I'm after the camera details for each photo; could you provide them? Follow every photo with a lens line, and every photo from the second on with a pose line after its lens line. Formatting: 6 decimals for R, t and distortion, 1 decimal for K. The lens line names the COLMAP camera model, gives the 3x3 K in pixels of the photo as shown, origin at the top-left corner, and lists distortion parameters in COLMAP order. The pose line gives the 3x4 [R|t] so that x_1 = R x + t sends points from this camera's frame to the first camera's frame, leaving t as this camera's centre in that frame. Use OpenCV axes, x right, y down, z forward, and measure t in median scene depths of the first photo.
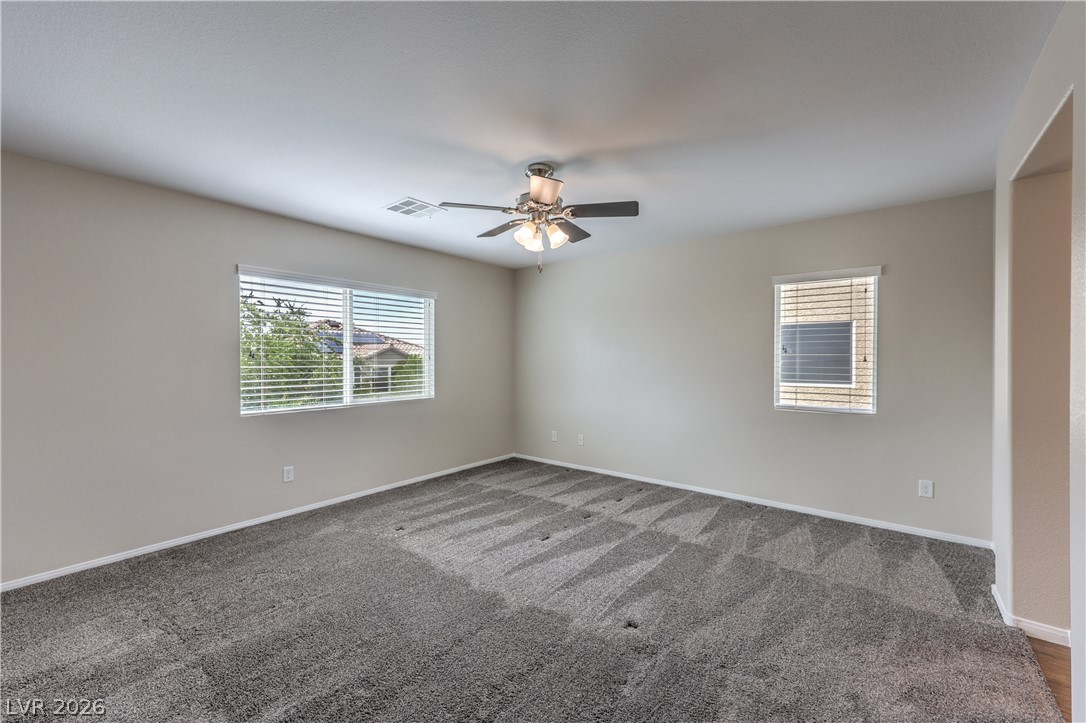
lens RADIAL K [[443.6, 0, 550.4], [0, 443.6, 361.0], [0, 0, 1]] dist [-0.000508, -0.000211]
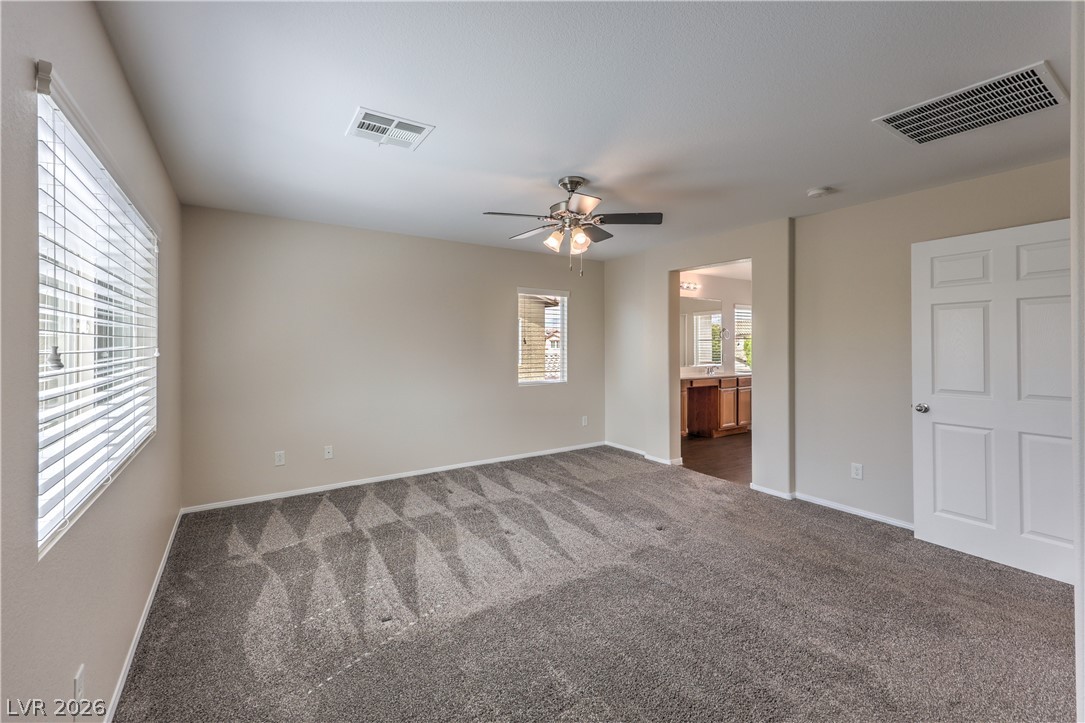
lens RADIAL K [[450.7, 0, 548.2], [0, 450.7, 340.5], [0, 0, 1]] dist [0.000357, -0.000029]
pose [[0.311399, 0.004472, 0.950269, -0.783868], [0.013273, 0.999871, -0.009055, -0.014798], [-0.950187, 0.015433, 0.311299, 0.503426]]
